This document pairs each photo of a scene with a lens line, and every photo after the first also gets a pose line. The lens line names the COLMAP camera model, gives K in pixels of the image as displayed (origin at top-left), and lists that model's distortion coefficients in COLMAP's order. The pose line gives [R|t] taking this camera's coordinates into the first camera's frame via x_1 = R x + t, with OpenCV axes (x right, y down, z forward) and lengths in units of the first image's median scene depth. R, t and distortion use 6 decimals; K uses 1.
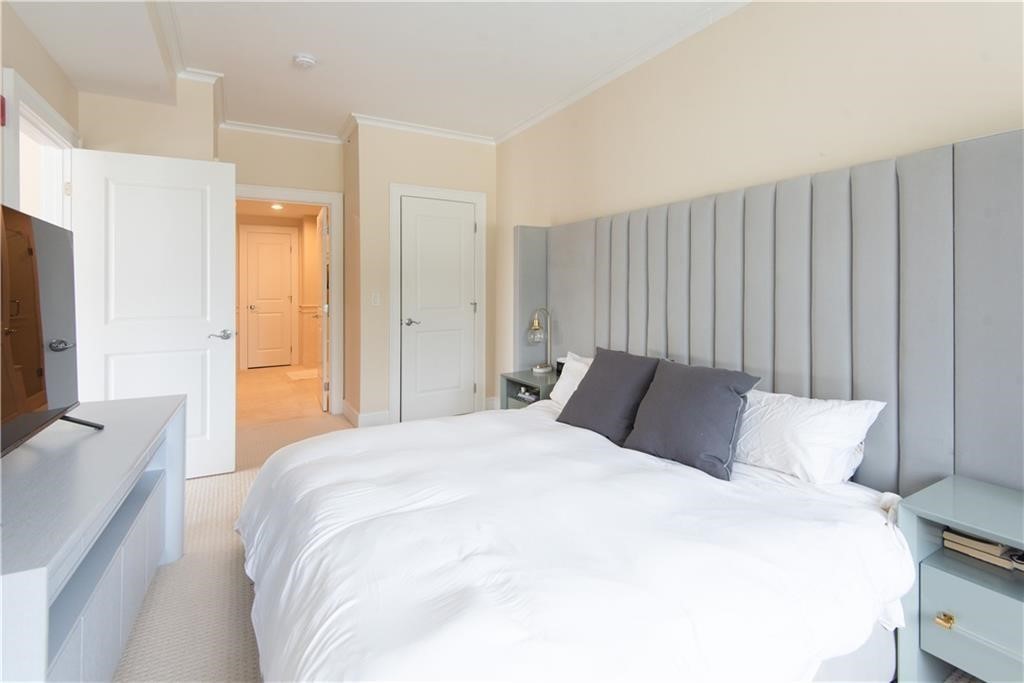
lens RADIAL K [[488.5, 0, 508.6], [0, 488.5, 315.3], [0, 0, 1]] dist [0.026699, -0.015195]
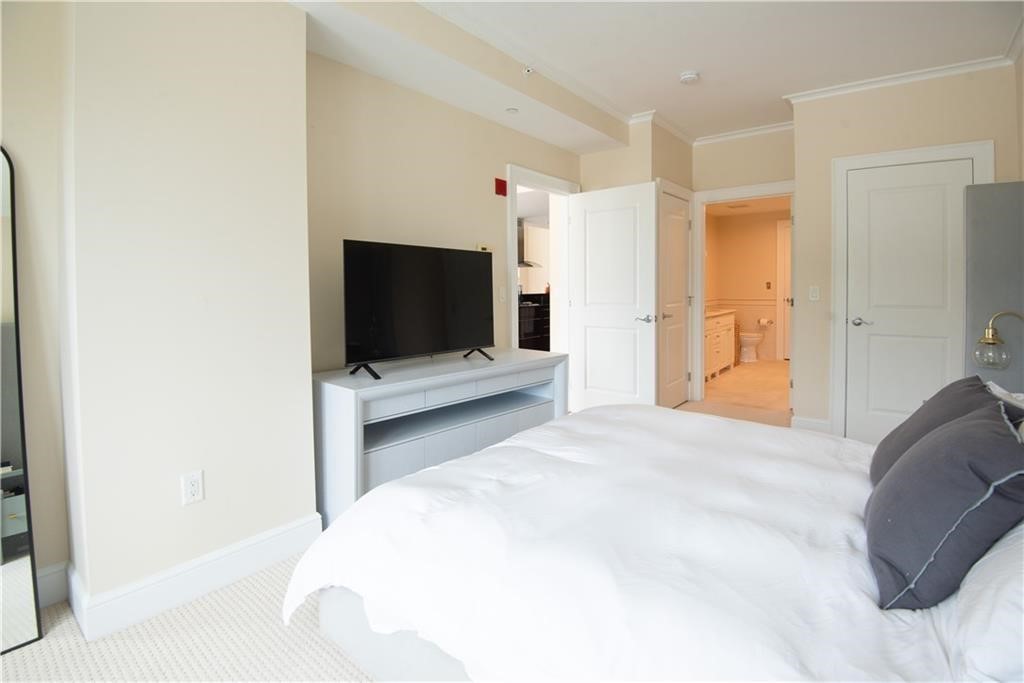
lens RADIAL K [[488.4, 0, 512.7], [0, 488.4, 325.4], [0, 0, 1]] dist [-0.021340, -0.000993]
pose [[0.374921, 0.076536, -0.923892, 0.473794], [-0.043296, 0.996944, 0.065018, -0.010432], [0.926045, 0.015624, 0.377089, 0.217200]]
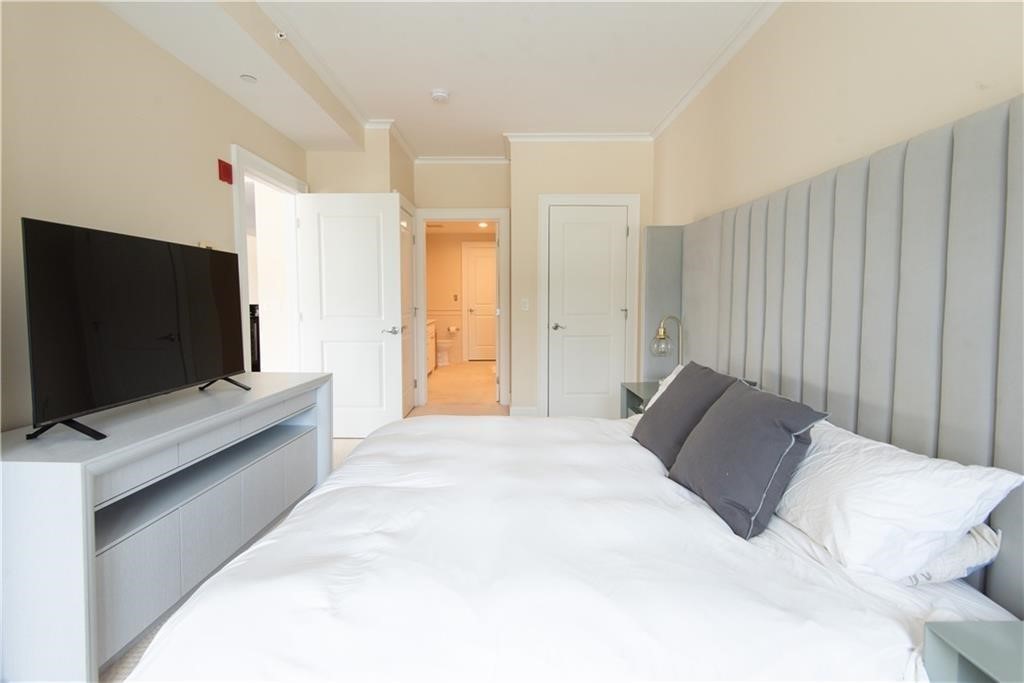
lens RADIAL K [[470.8, 0, 507.3], [0, 470.8, 342.4], [0, 0, 1]] dist [0.022271, -0.000816]
pose [[0.870935, 0.052045, -0.488634, 0.283819], [-0.029553, 0.998123, 0.053636, -0.004210], [0.490509, -0.032273, 0.870839, 0.090421]]
